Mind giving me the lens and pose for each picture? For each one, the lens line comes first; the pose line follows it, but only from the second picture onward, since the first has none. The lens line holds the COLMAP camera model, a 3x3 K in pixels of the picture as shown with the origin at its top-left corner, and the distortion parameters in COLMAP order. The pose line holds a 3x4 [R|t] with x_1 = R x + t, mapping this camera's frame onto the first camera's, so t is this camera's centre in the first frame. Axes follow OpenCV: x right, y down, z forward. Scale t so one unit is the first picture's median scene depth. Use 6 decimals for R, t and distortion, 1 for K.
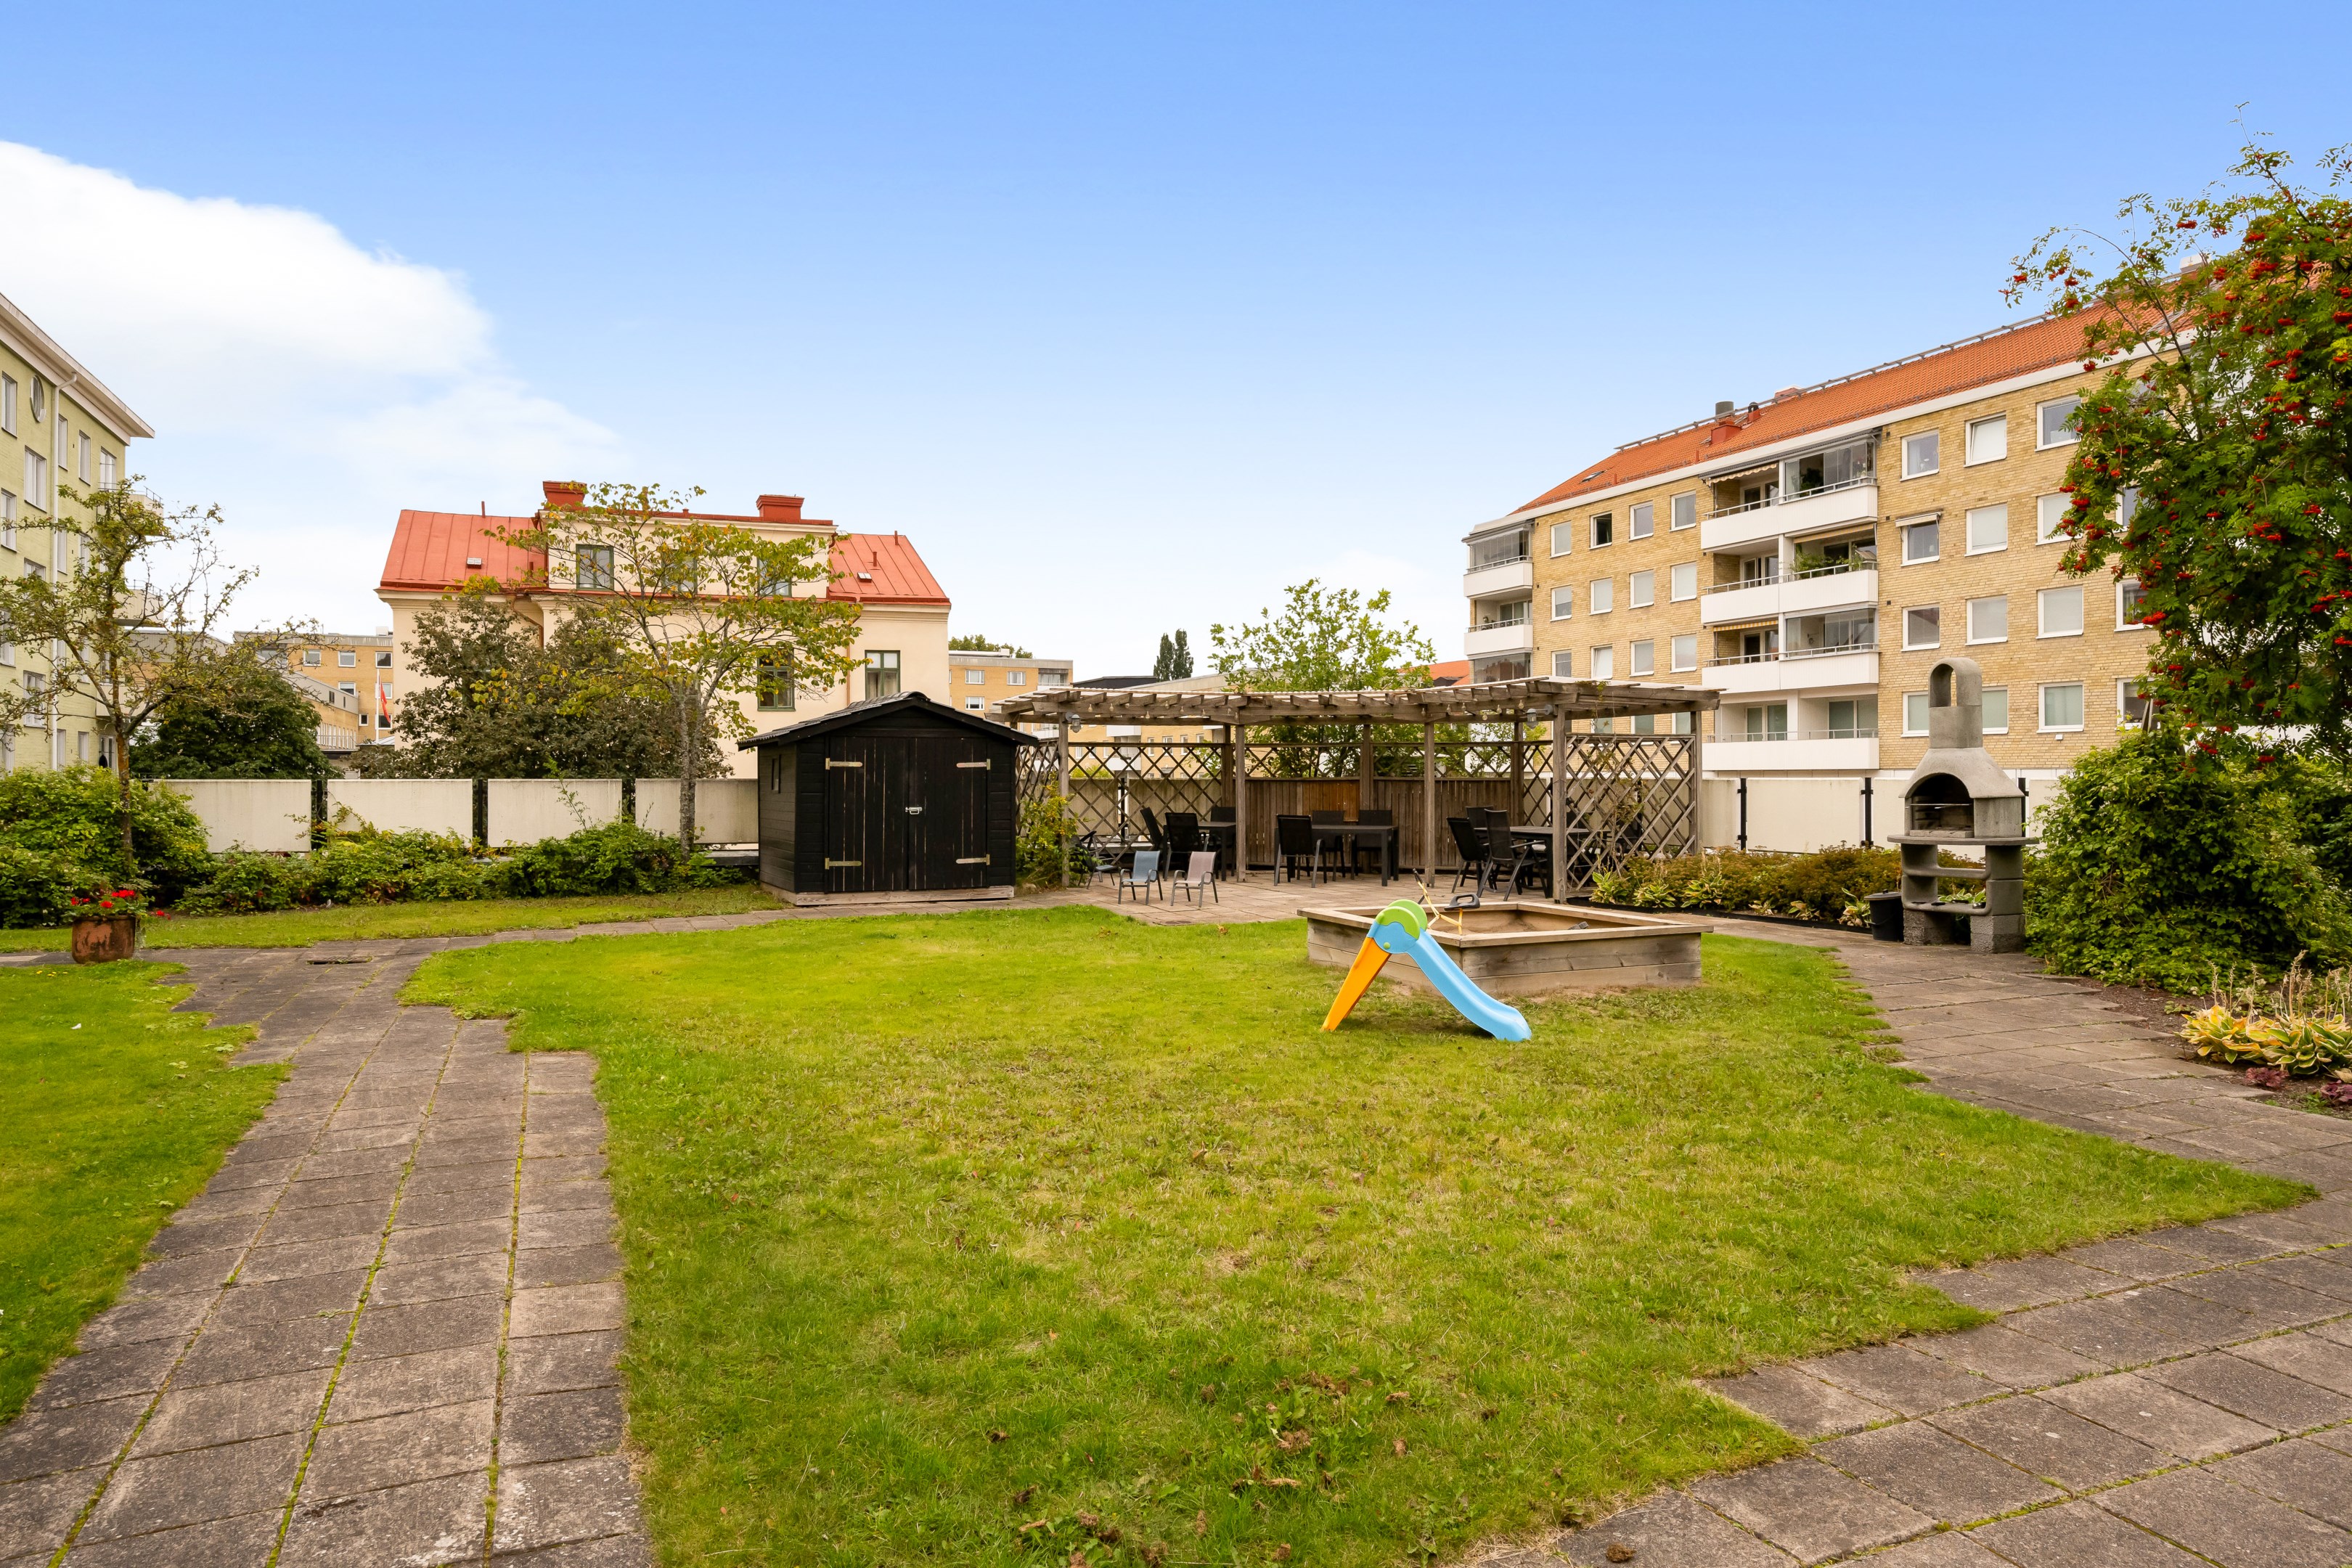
lens RADIAL K [[1391.7, 0, 1174.9], [0, 1391.7, 782.1], [0, 0, 1]] dist [0.004185, -0.000114]
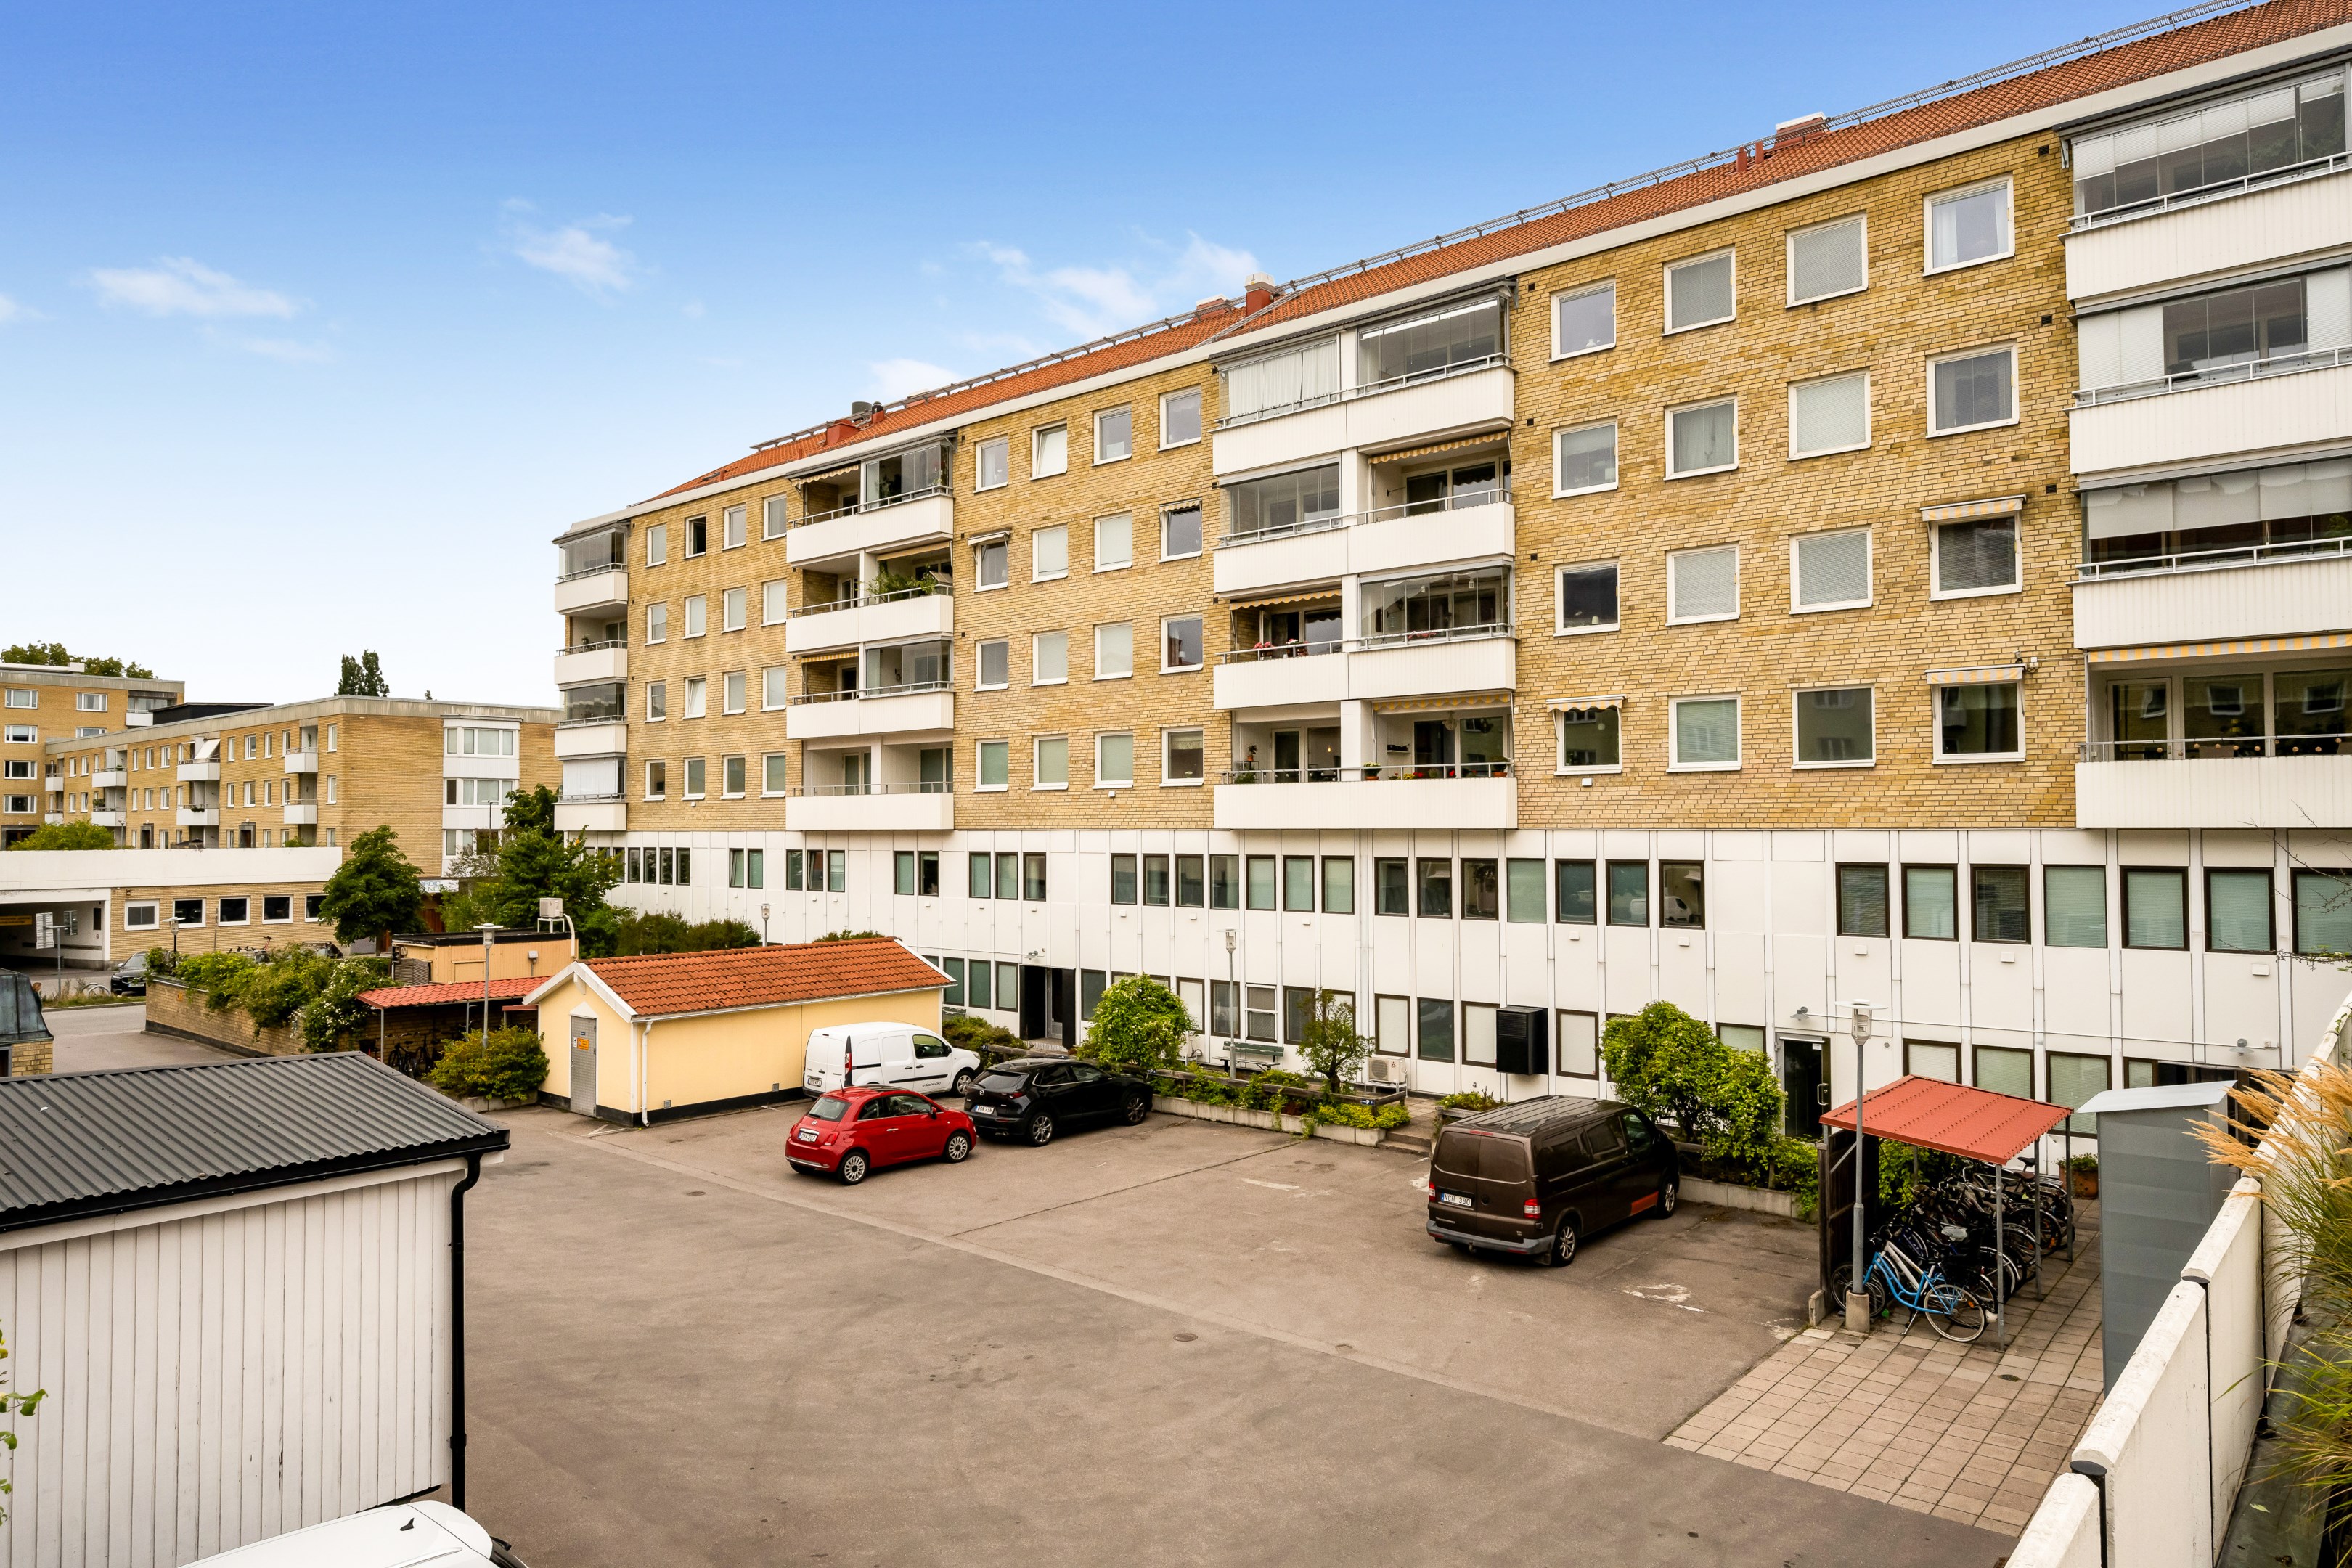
lens RADIAL K [[1391.7, 0, 1175.2], [0, 1391.7, 786.7], [0, 0, 1]] dist [0.004185, -0.000114]
pose [[0.921623, 0.010052, 0.387956, 0.284203], [0.002008, 0.999528, -0.030666, -0.008483], [-0.388081, 0.029042, 0.921168, 0.157620]]
